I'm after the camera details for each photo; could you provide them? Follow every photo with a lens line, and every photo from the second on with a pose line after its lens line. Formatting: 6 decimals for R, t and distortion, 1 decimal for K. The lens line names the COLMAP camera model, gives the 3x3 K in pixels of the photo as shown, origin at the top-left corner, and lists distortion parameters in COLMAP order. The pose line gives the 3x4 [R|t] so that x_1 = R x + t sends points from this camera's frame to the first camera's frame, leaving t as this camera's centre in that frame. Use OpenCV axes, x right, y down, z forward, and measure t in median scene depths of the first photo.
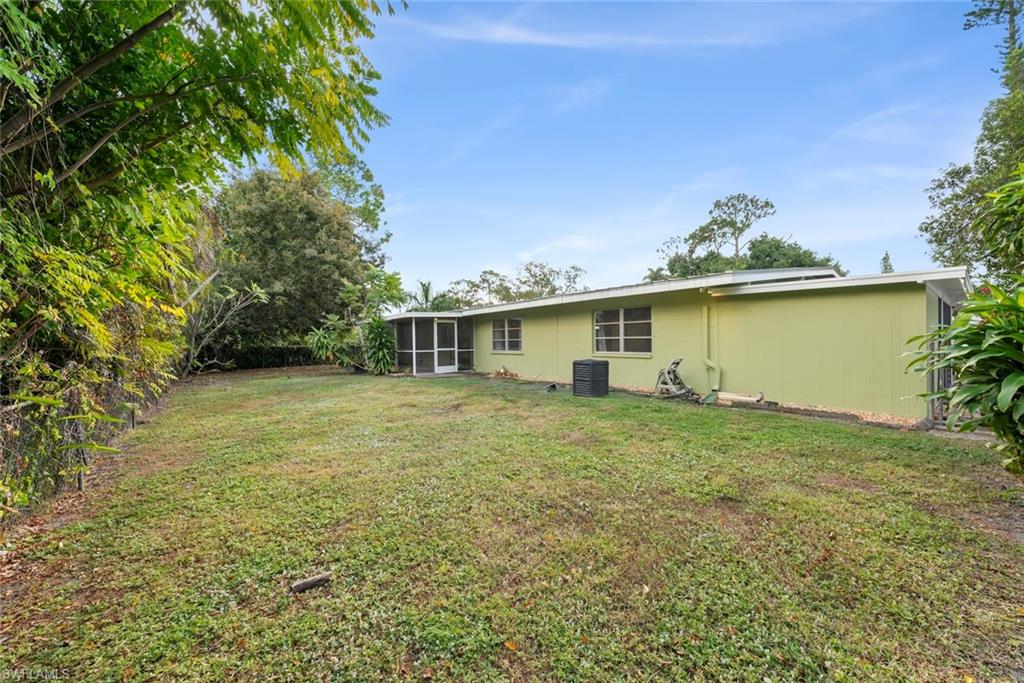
lens RADIAL K [[386.6, 0, 515.8], [0, 386.6, 342.1], [0, 0, 1]] dist [-0.000683, 0.000380]
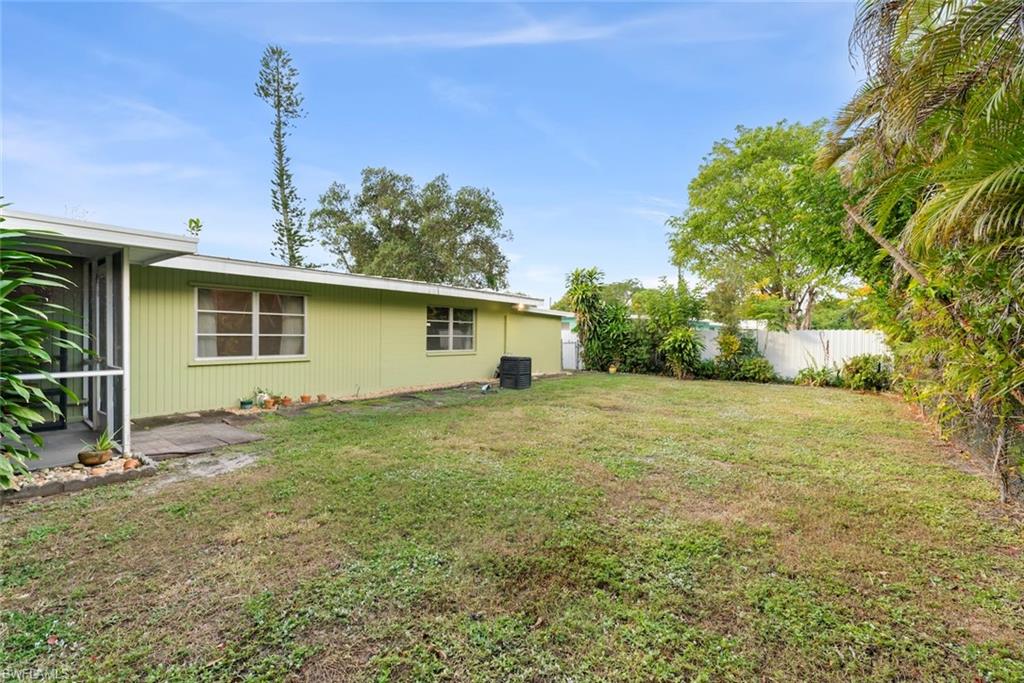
lens RADIAL K [[416.5, 0, 517.2], [0, 416.5, 340.2], [0, 0, 1]] dist [0.003423, -0.000312]
pose [[-0.210294, 0.007668, 0.977608, -0.606591], [0.002985, 0.999970, -0.007201, 0.005232], [-0.977634, 0.001403, -0.210311, 0.778901]]
